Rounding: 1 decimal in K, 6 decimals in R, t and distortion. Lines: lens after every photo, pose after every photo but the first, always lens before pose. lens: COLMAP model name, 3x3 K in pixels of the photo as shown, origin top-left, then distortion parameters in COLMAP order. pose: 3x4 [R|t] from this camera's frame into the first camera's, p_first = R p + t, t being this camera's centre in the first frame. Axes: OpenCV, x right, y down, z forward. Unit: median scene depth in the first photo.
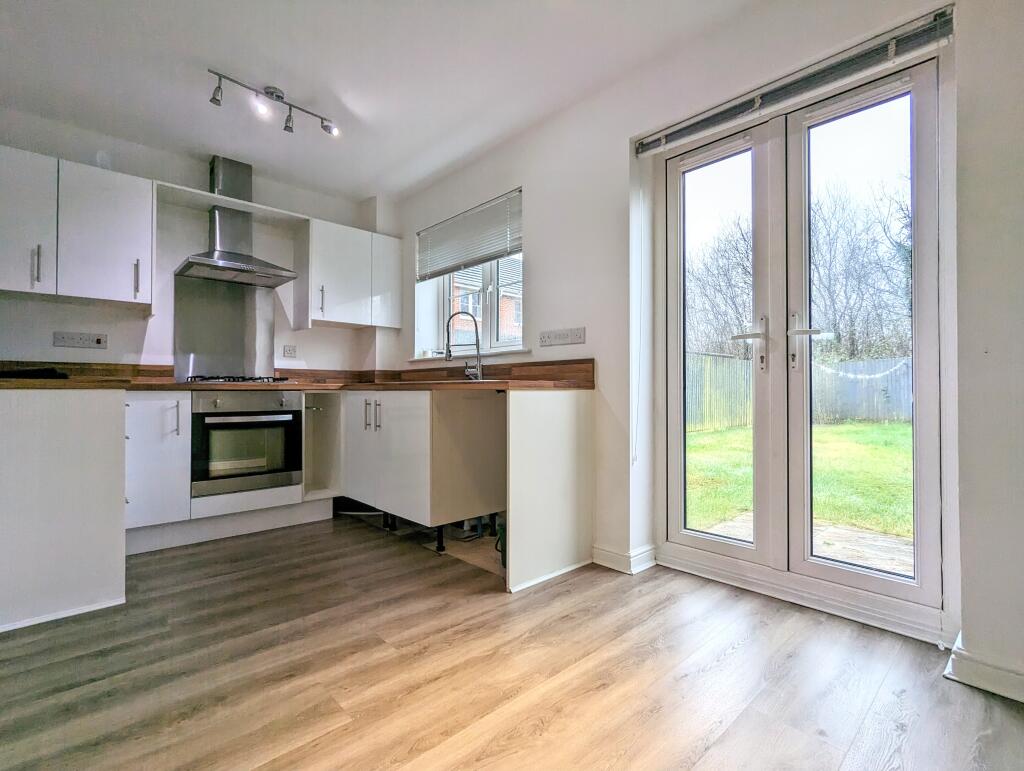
lens RADIAL K [[488.3, 0, 517.6], [0, 488.3, 386.0], [0, 0, 1]] dist [0.002113, 0.000831]
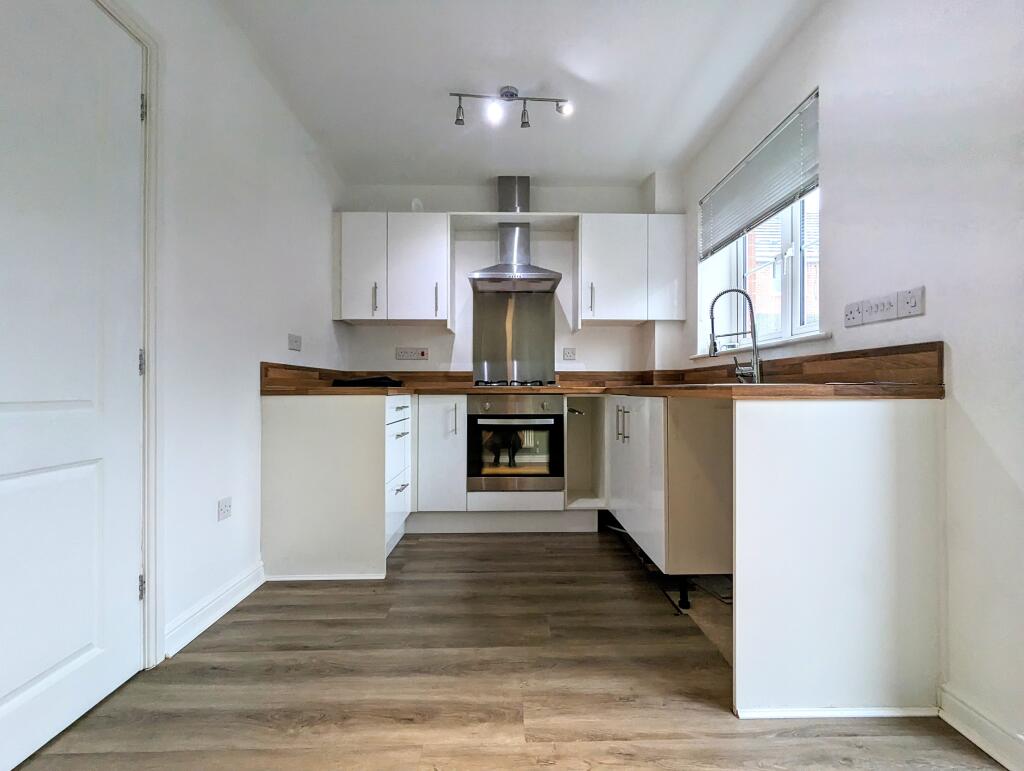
lens RADIAL K [[488.3, 0, 517.6], [0, 488.3, 386.0], [0, 0, 1]] dist [0.002113, 0.000831]
pose [[0.746736, -0.004550, -0.665105, 0.148472], [0.007362, 0.999972, 0.001424, -0.010135], [0.665079, -0.005960, 0.746749, 0.247170]]
